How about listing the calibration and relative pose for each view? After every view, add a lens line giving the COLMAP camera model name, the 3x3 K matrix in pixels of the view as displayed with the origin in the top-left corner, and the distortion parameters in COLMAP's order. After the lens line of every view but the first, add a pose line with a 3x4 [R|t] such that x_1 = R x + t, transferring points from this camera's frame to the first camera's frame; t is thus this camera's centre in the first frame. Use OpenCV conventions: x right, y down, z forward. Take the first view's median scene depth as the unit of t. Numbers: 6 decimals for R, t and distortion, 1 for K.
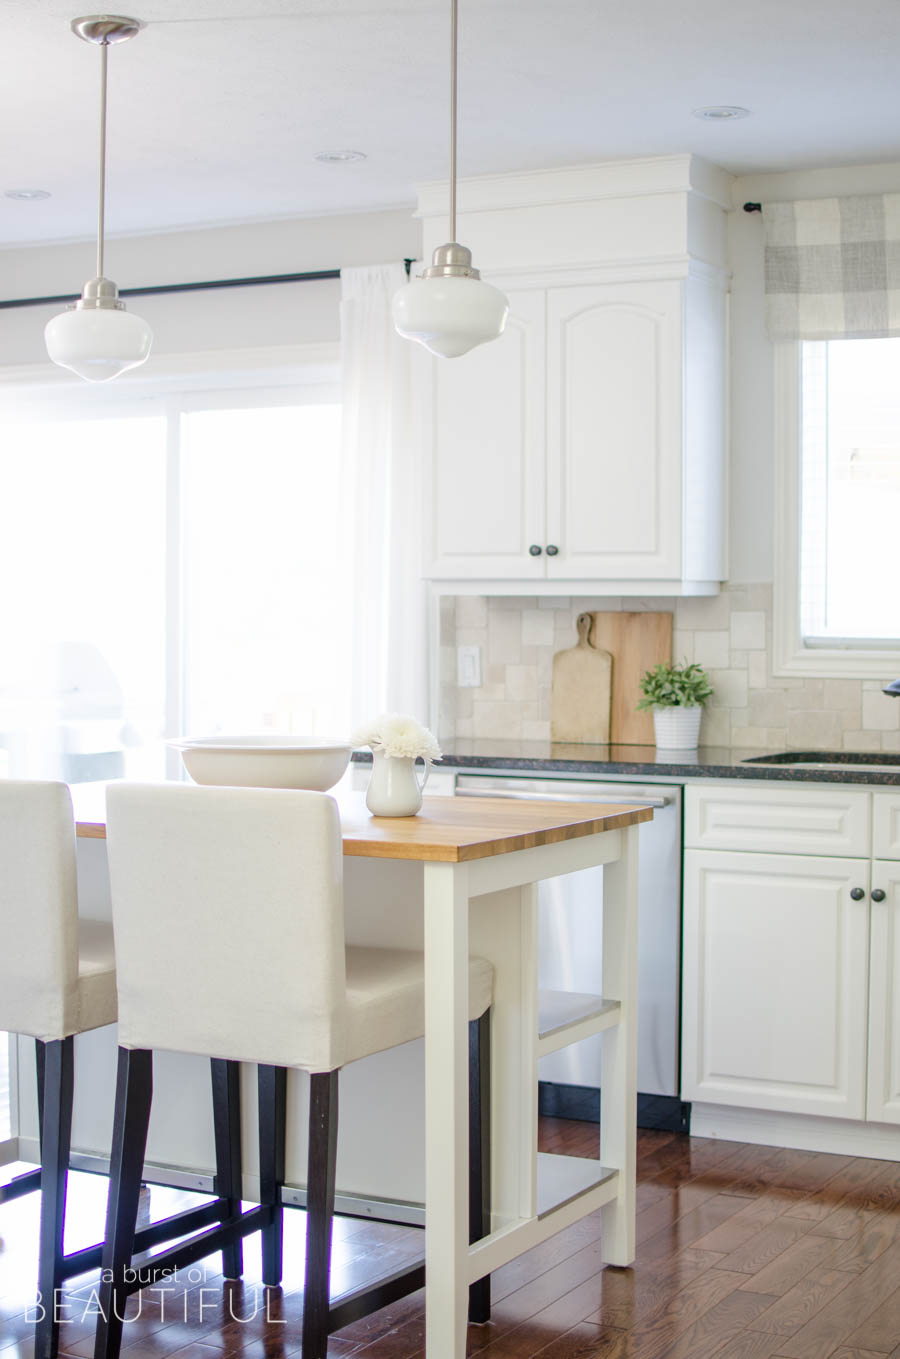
lens RADIAL K [[2177.2, 0, 450.0], [0, 2177.2, 679.5], [0, 0, 1]] dist [-0.172881, 0.084577]
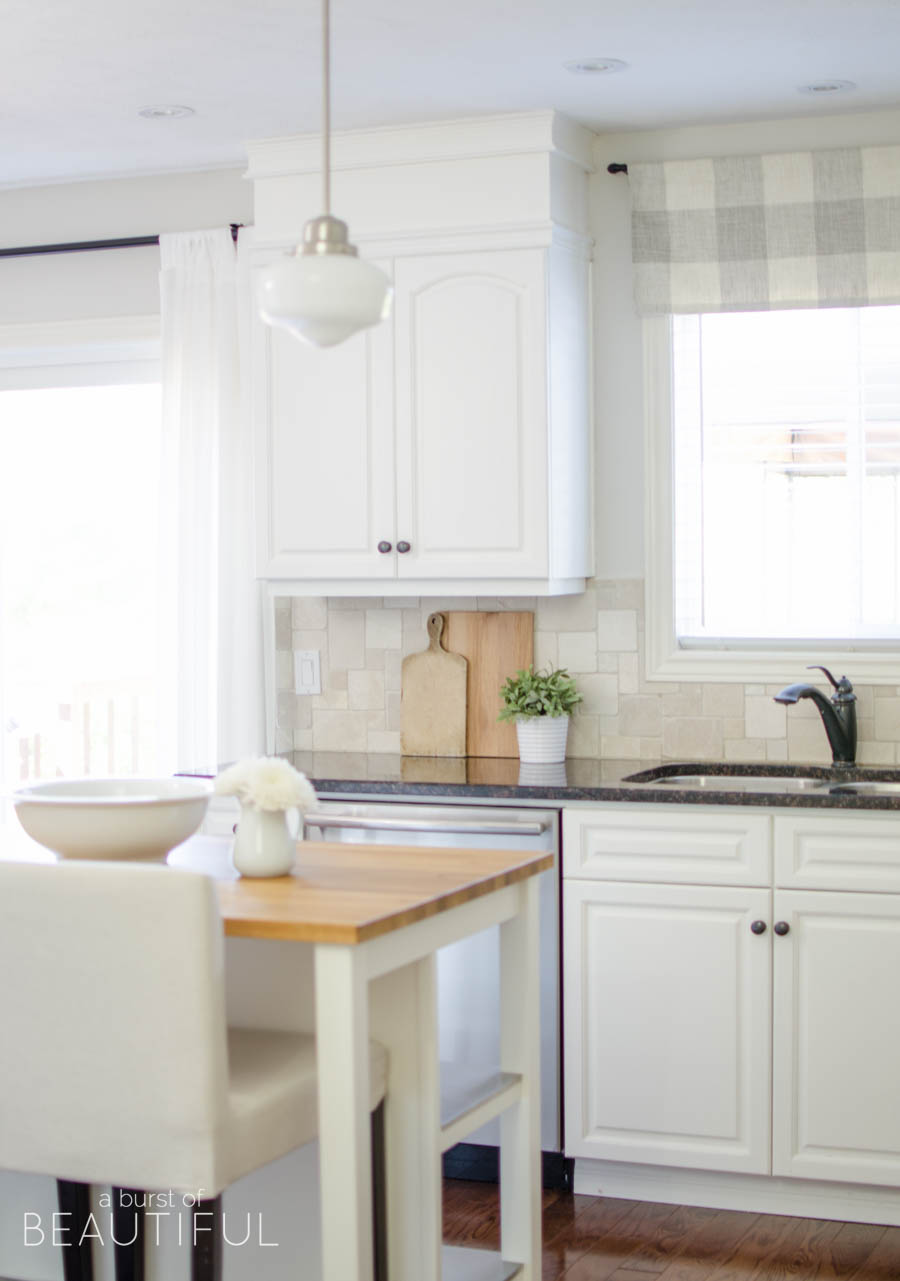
lens RADIAL K [[2196.7, 0, 453.1], [0, 2196.7, 601.1], [0, 0, 1]] dist [-0.168476, 0.076977]
pose [[0.994132, -0.014847, 0.107152, -0.031512], [0.016372, 0.999777, -0.013361, -0.024722], [-0.106929, 0.015037, 0.994153, 0.090555]]
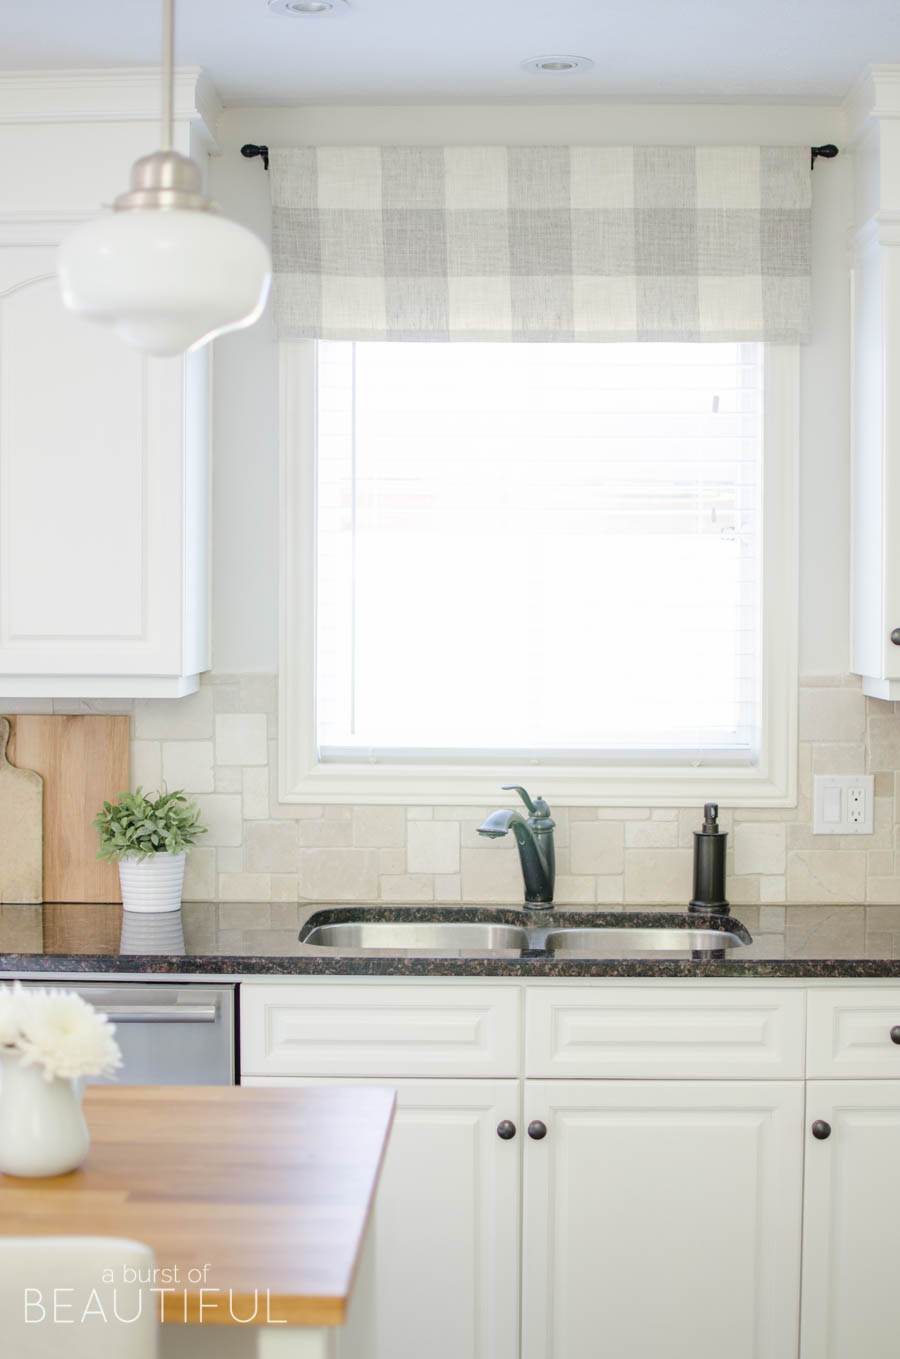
lens RADIAL K [[2177.2, 0, 450.0], [0, 2177.2, 679.5], [0, 0, 1]] dist [-0.172881, 0.084577]
pose [[0.890184, -0.016660, 0.455296, -0.133476], [0.014369, 0.999861, 0.008493, -0.049288], [-0.455374, -0.001019, 0.890299, 0.337661]]
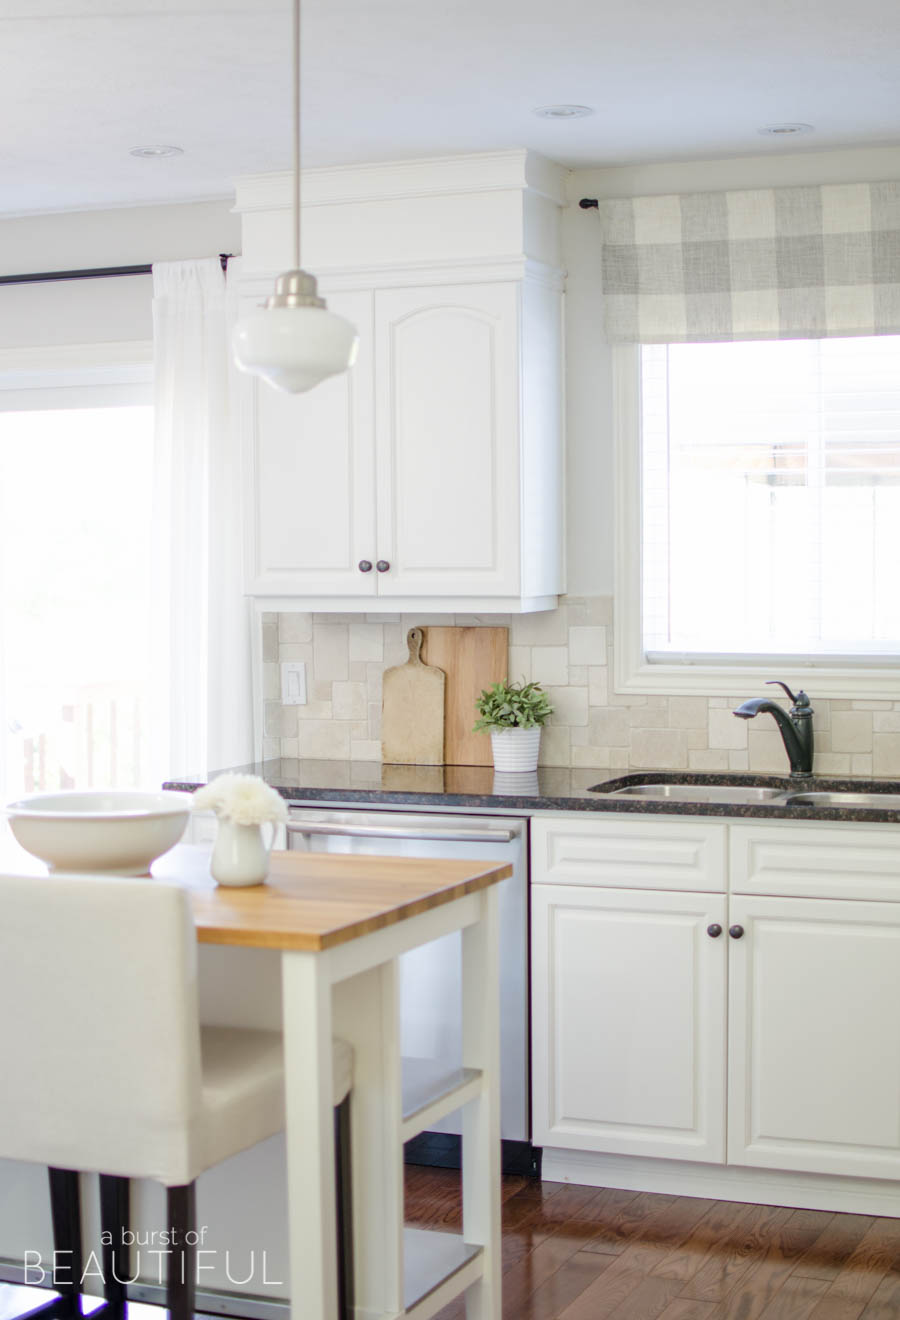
lens RADIAL K [[2188.7, 0, 456.5], [0, 2188.7, 639.3], [0, 0, 1]] dist [-0.172005, 0.062985]
pose [[0.994509, -0.015313, 0.103525, -0.021075], [0.014458, 0.999855, 0.009011, -0.036225], [-0.103648, -0.007465, 0.994586, 0.046302]]
